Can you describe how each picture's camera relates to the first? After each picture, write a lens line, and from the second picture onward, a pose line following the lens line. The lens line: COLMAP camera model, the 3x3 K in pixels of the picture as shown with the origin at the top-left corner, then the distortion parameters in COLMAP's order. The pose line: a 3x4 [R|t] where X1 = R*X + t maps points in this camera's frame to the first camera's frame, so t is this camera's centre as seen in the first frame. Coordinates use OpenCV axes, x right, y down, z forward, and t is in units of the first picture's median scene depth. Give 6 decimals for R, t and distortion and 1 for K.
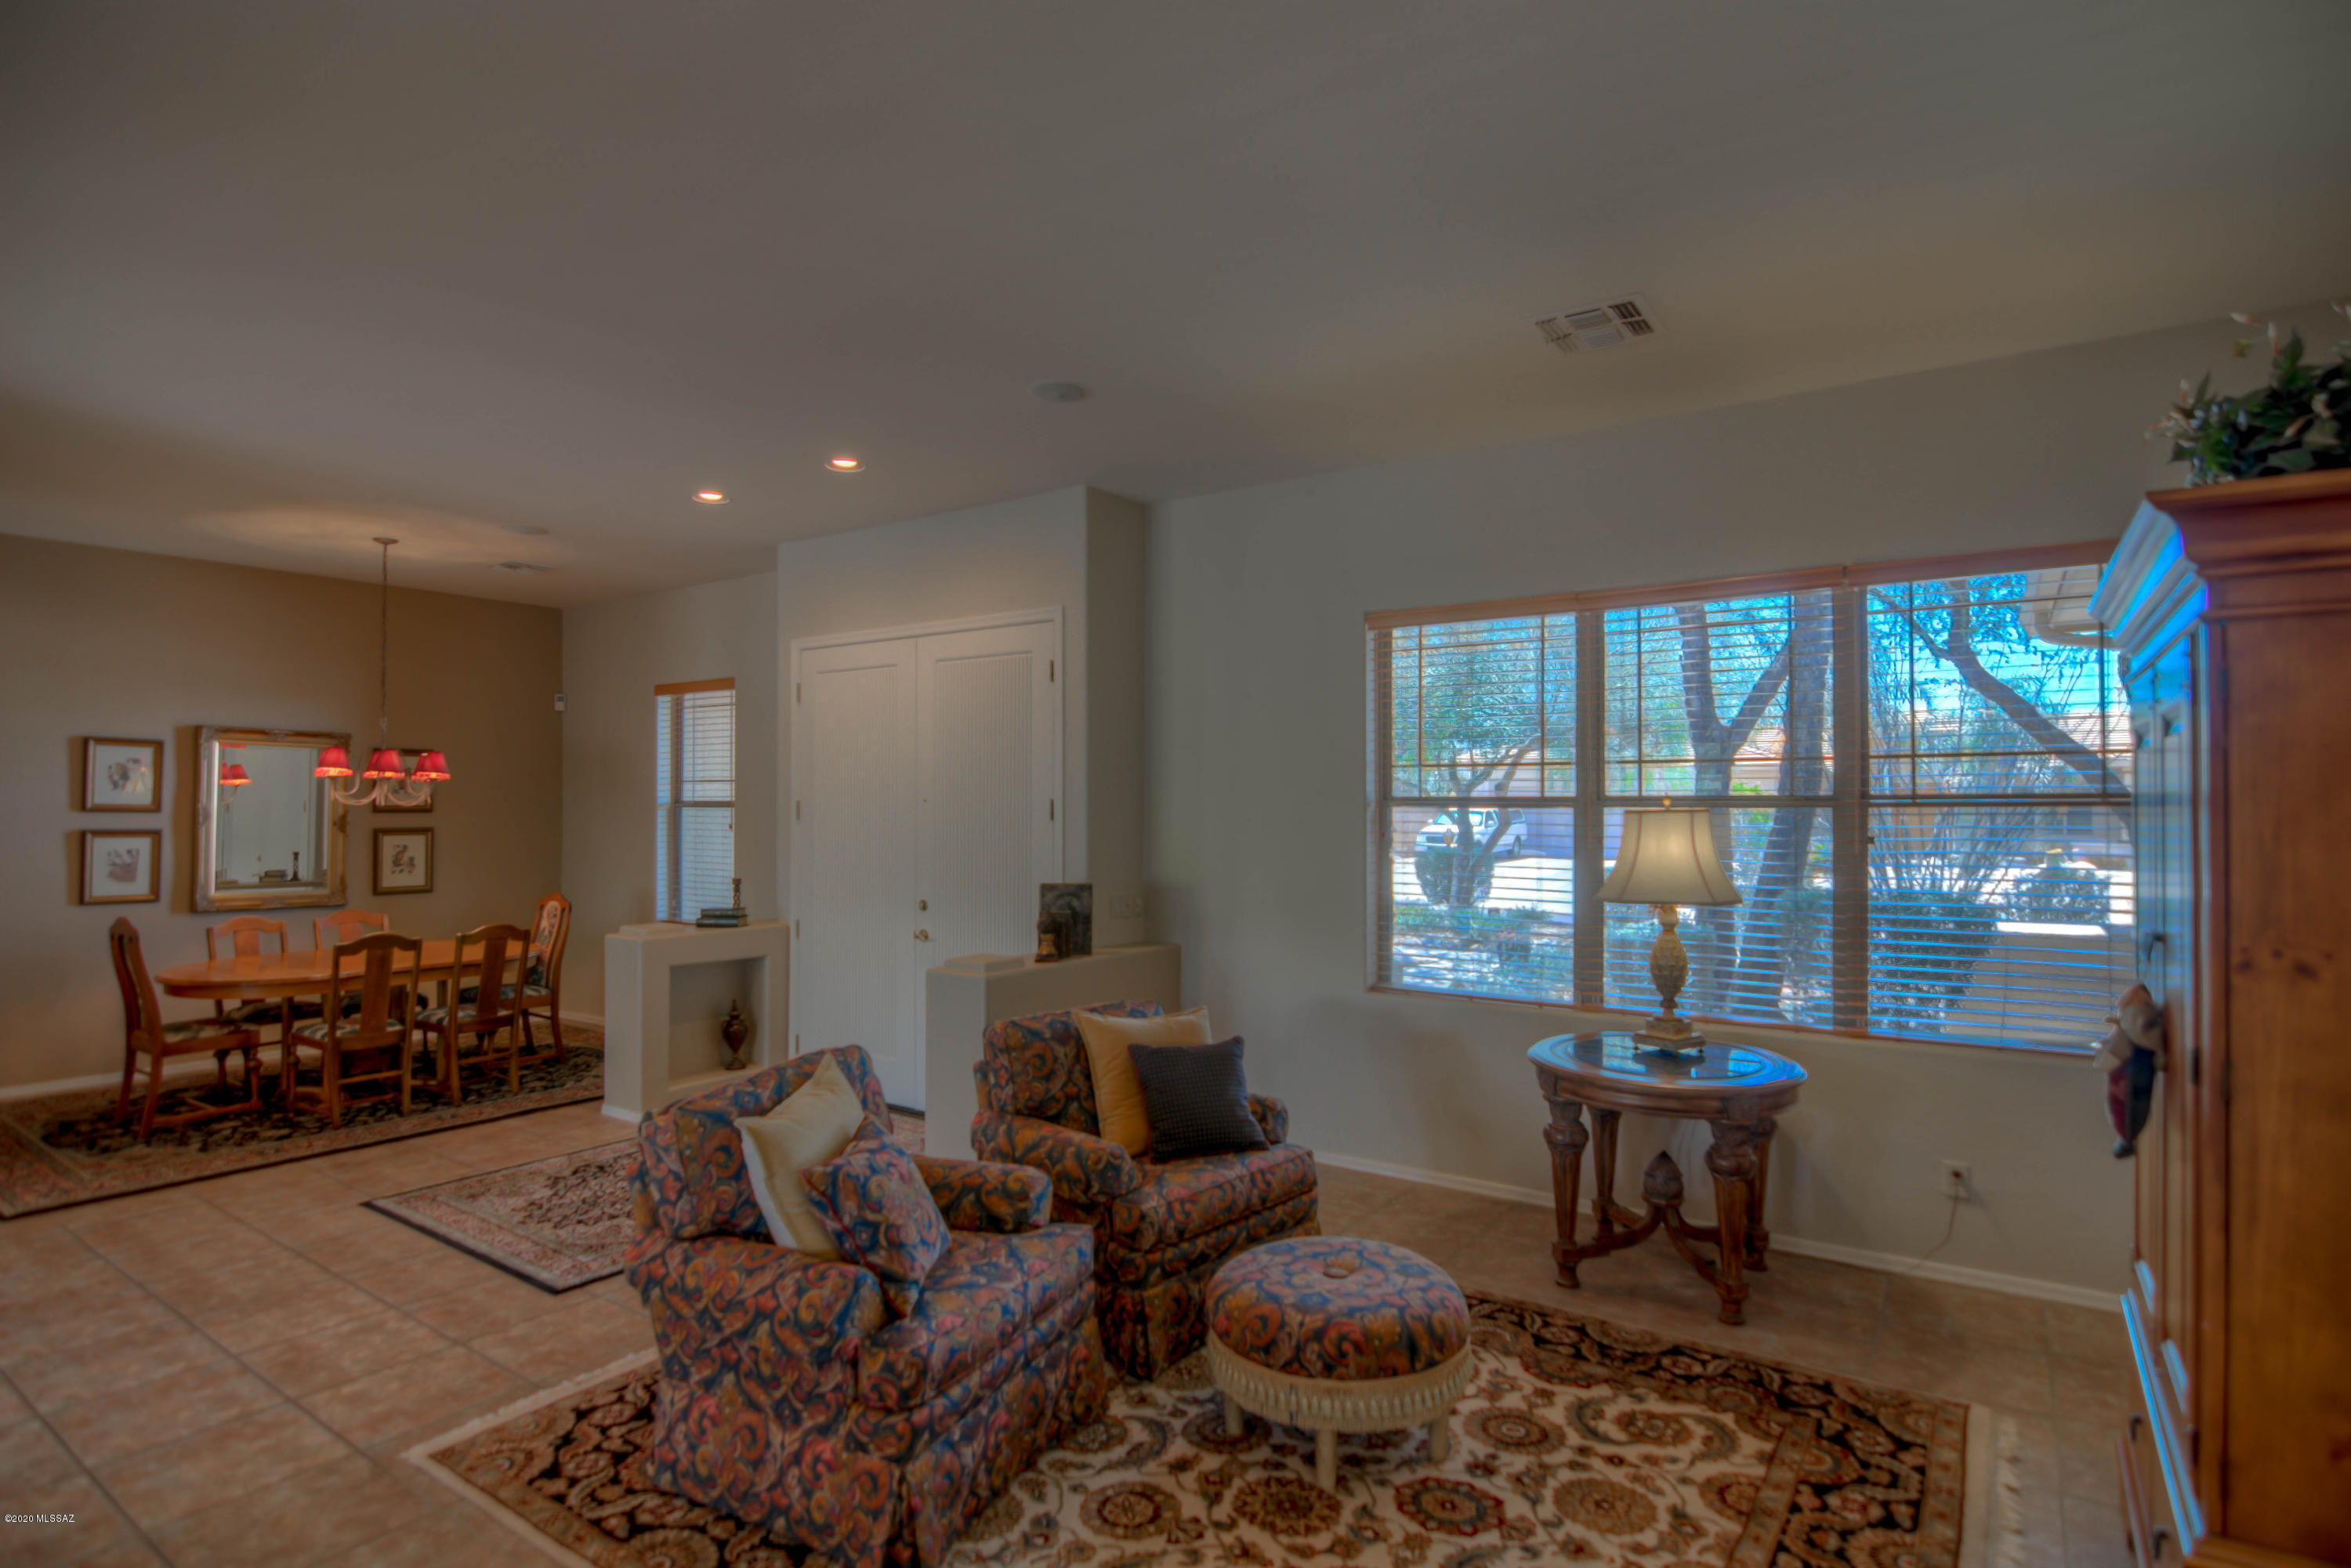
lens RADIAL K [[1206.0, 0, 1170.0], [0, 1206.0, 800.2], [0, 0, 1]] dist [-0.000776, -0.017169]
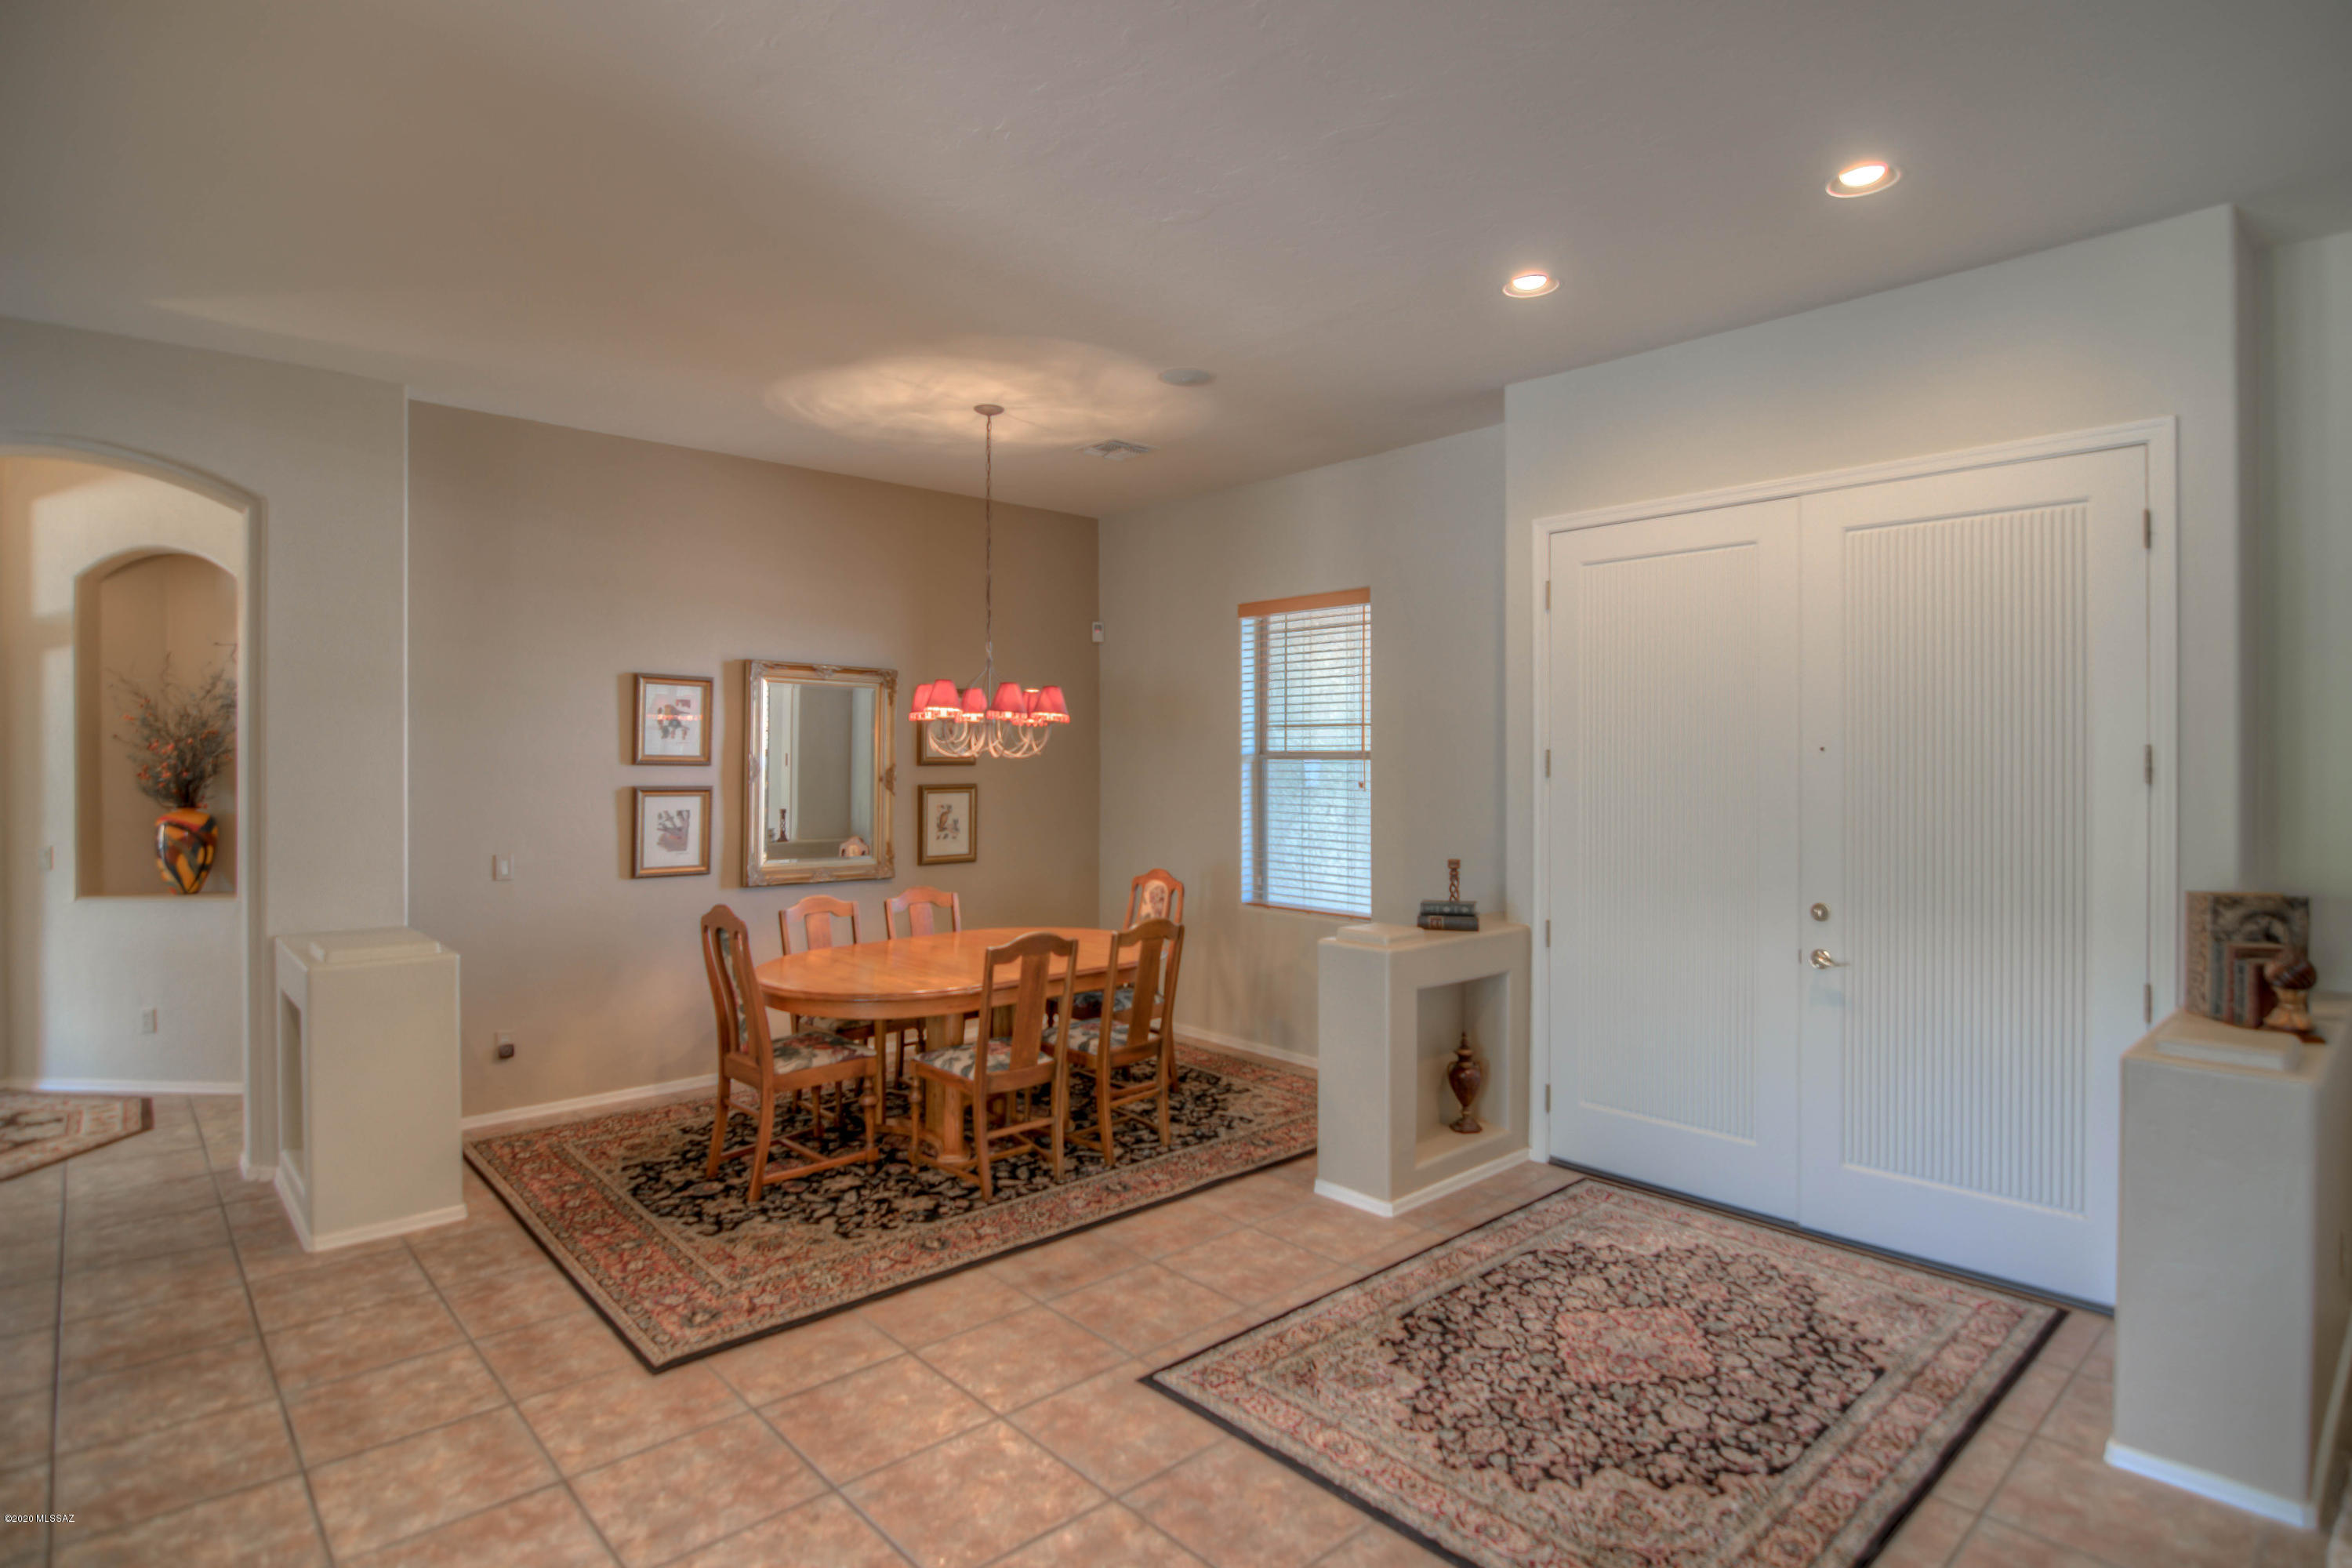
lens RADIAL K [[1209.0, 0, 1162.8], [0, 1209.0, 774.8], [0, 0, 1]] dist [0.001577, -0.013920]
pose [[0.974370, 0.003087, -0.224932, -0.370127], [0.001173, 0.999823, 0.018801, 0.001275], [0.224950, -0.018583, 0.974193, 0.271139]]
